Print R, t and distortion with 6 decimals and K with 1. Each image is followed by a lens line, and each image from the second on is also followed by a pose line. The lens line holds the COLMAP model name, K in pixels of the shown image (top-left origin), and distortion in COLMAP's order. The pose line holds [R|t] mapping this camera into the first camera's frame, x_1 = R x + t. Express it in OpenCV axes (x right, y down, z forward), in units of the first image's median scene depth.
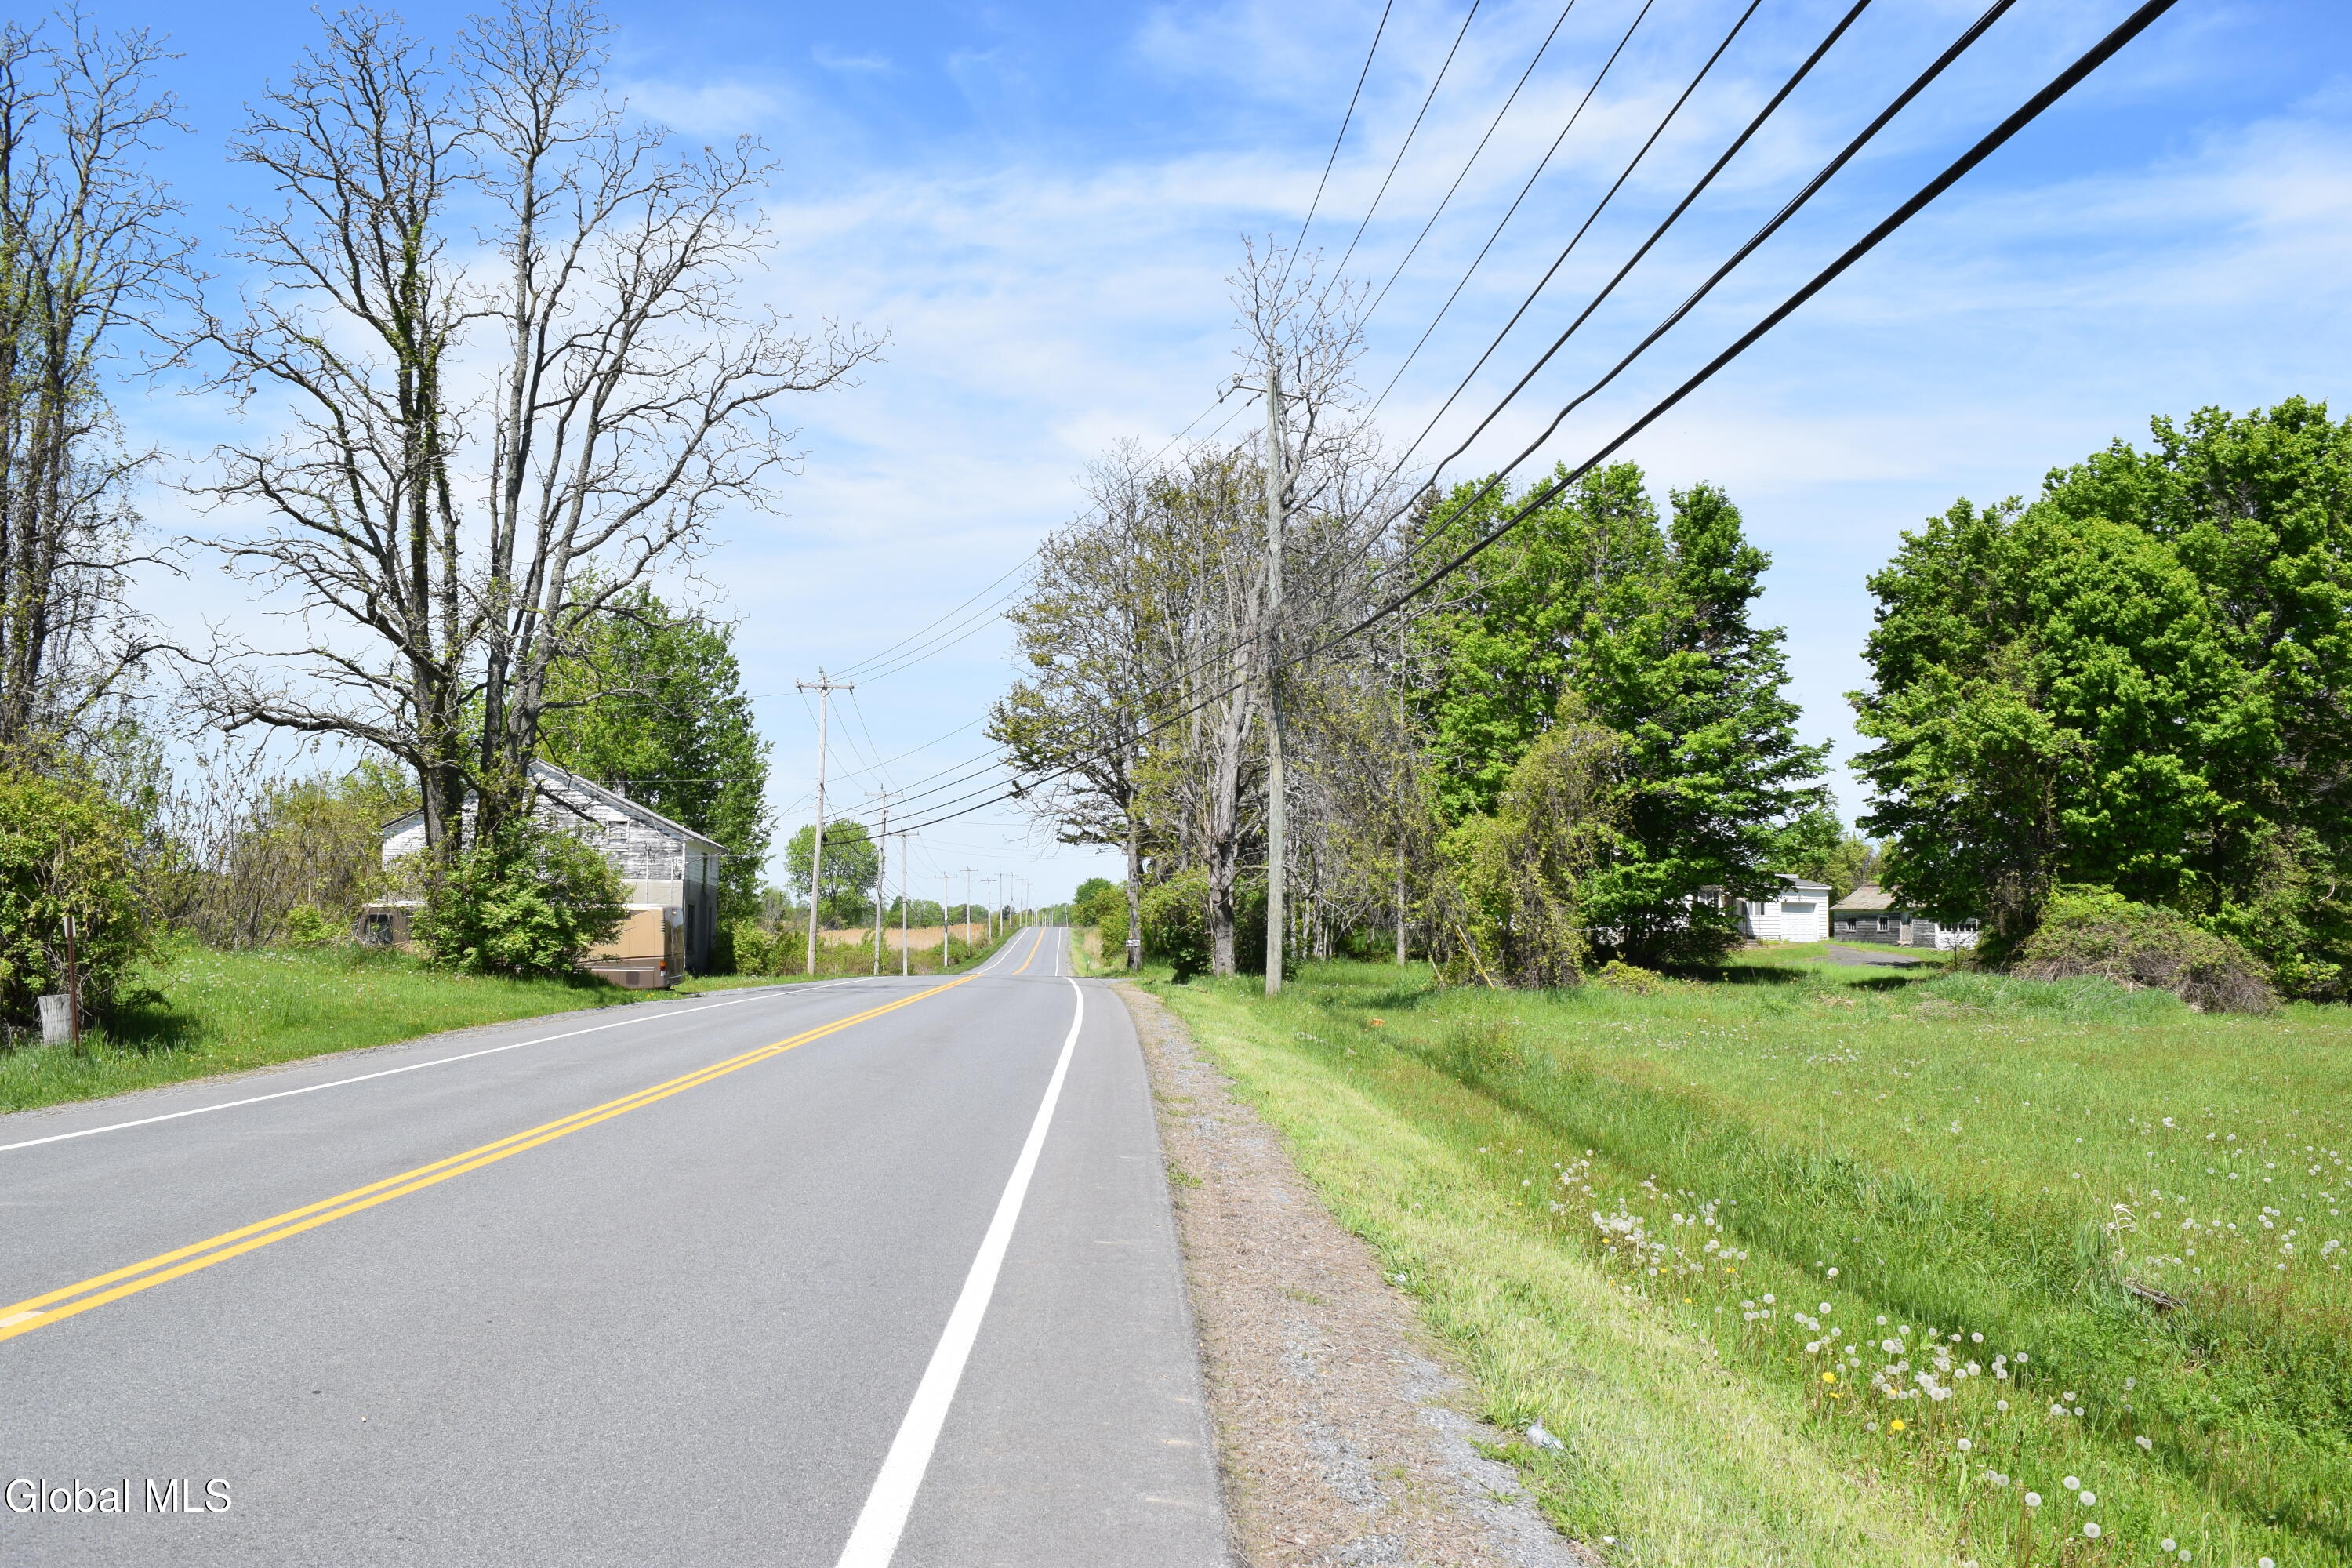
lens RADIAL K [[1842.7, 0, 1169.7], [0, 1842.7, 788.6], [0, 0, 1]] dist [-0.098176, 0.022109]
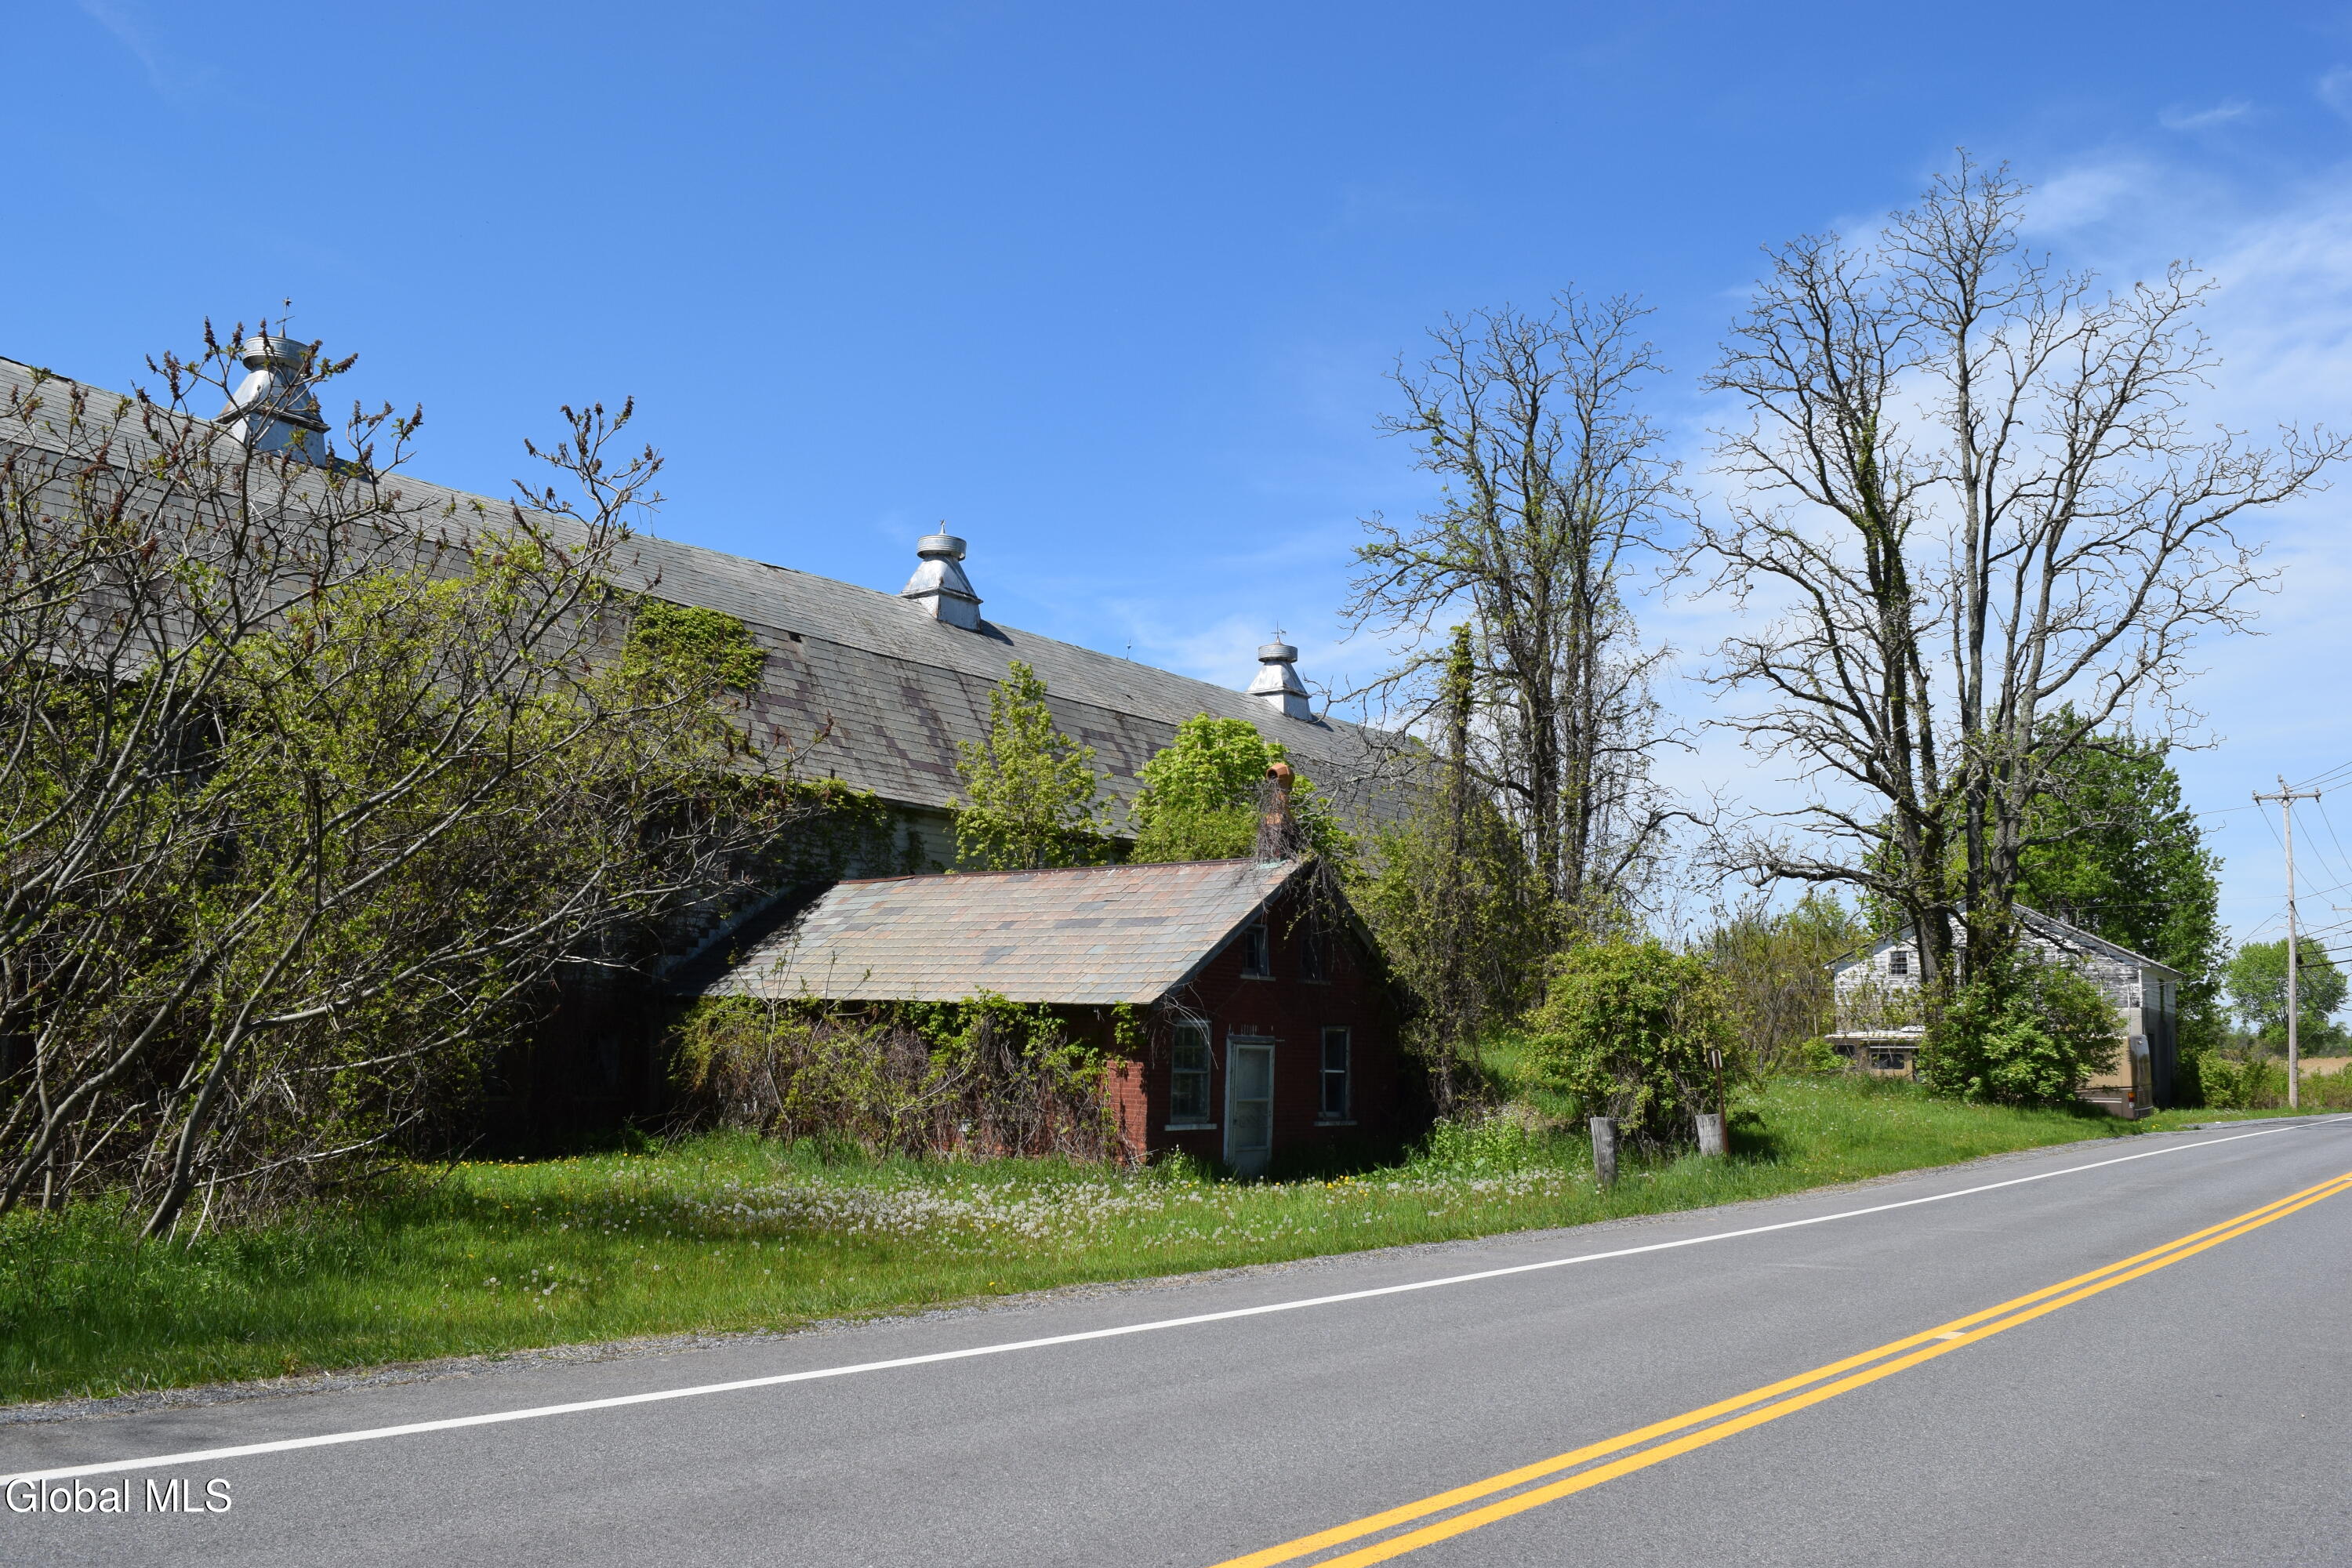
lens RADIAL K [[1842.7, 0, 1168.1], [0, 1842.7, 776.4], [0, 0, 1]] dist [-0.098176, 0.022109]
pose [[0.745436, -0.085405, -0.661084, -0.027457], [0.034361, 0.995363, -0.089845, -0.009113], [0.665691, 0.044259, 0.744914, -0.107990]]
